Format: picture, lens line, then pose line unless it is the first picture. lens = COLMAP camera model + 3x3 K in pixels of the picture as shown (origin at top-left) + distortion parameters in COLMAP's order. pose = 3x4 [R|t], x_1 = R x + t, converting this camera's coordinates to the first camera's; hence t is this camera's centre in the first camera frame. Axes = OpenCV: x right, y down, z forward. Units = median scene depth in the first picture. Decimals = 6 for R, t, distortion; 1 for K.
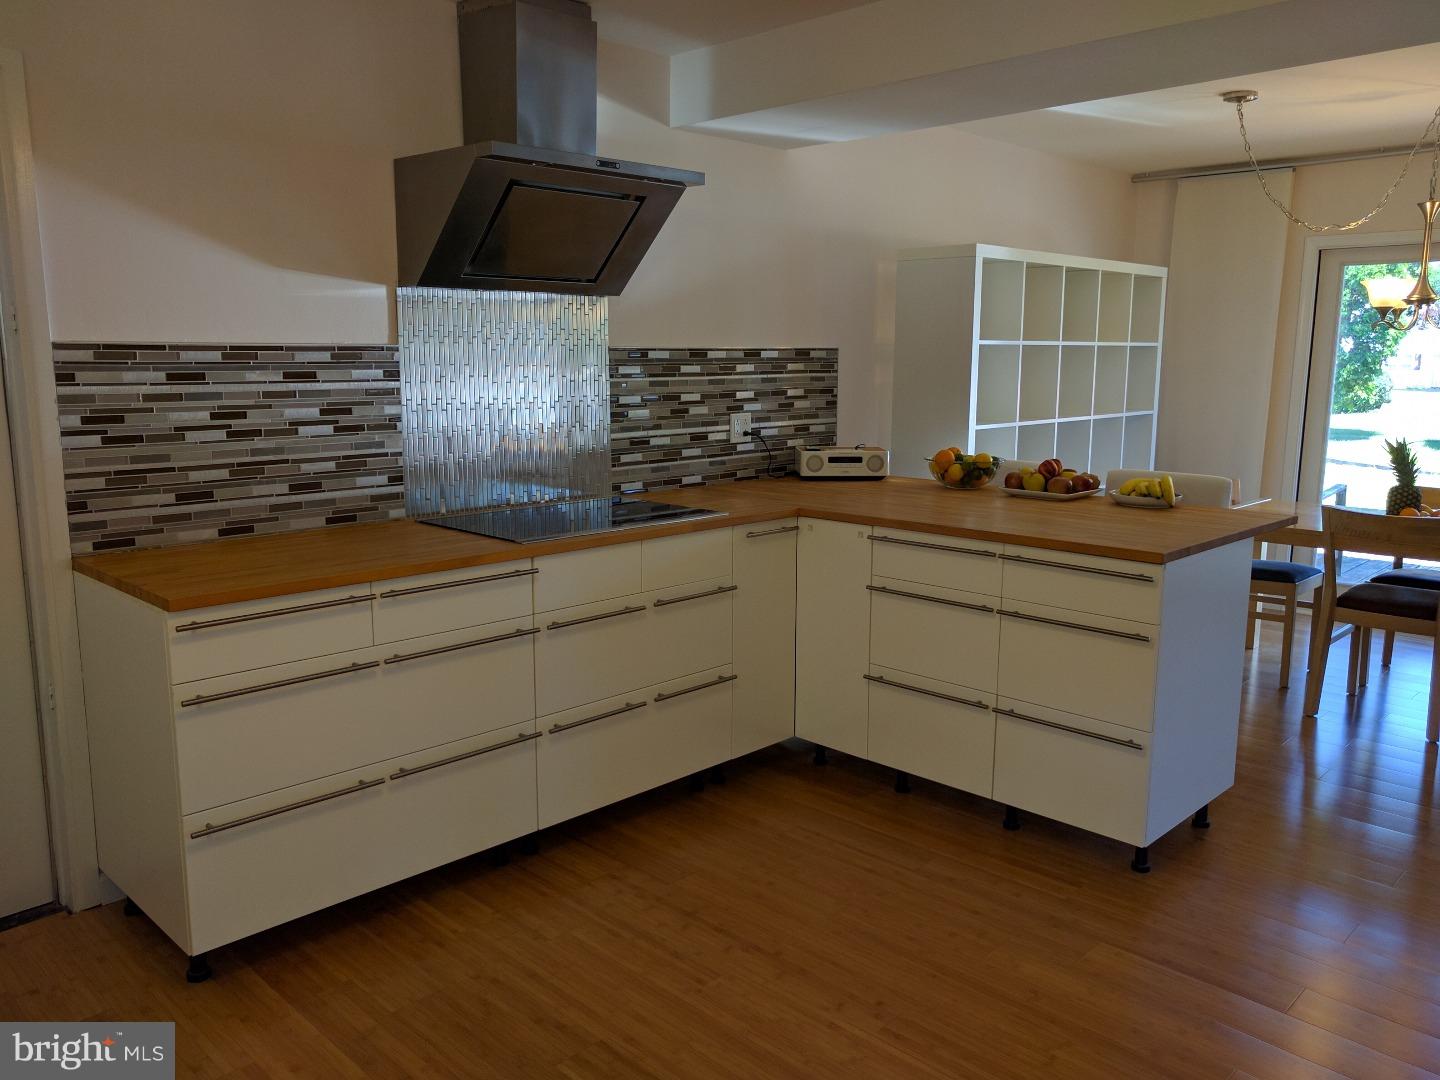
lens RADIAL K [[1117.0, 0, 719.2], [0, 1117.0, 542.6], [0, 0, 1]] dist [-0.013604, -0.000657]
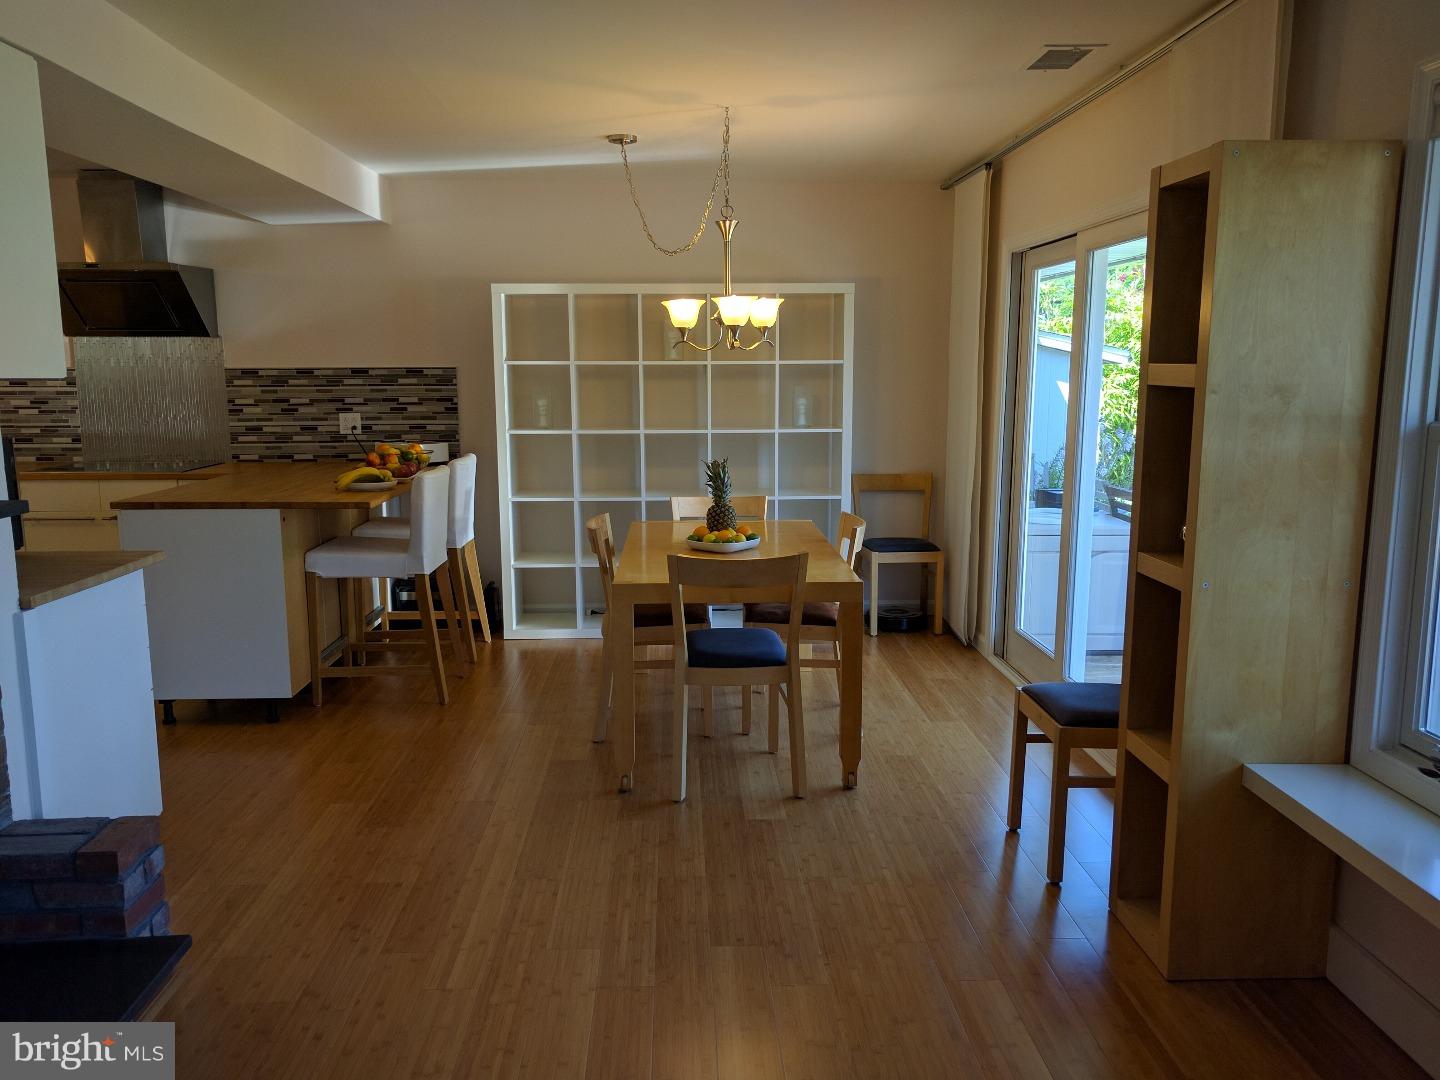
lens RADIAL K [[1117.0, 0, 721.9], [0, 1117.0, 536.9], [0, 0, 1]] dist [-0.013604, -0.000657]
pose [[0.741435, 0.106808, -0.662470, 1.364669], [-0.111329, 0.993148, 0.035522, -0.064662], [0.661725, 0.047415, 0.748246, 0.266919]]
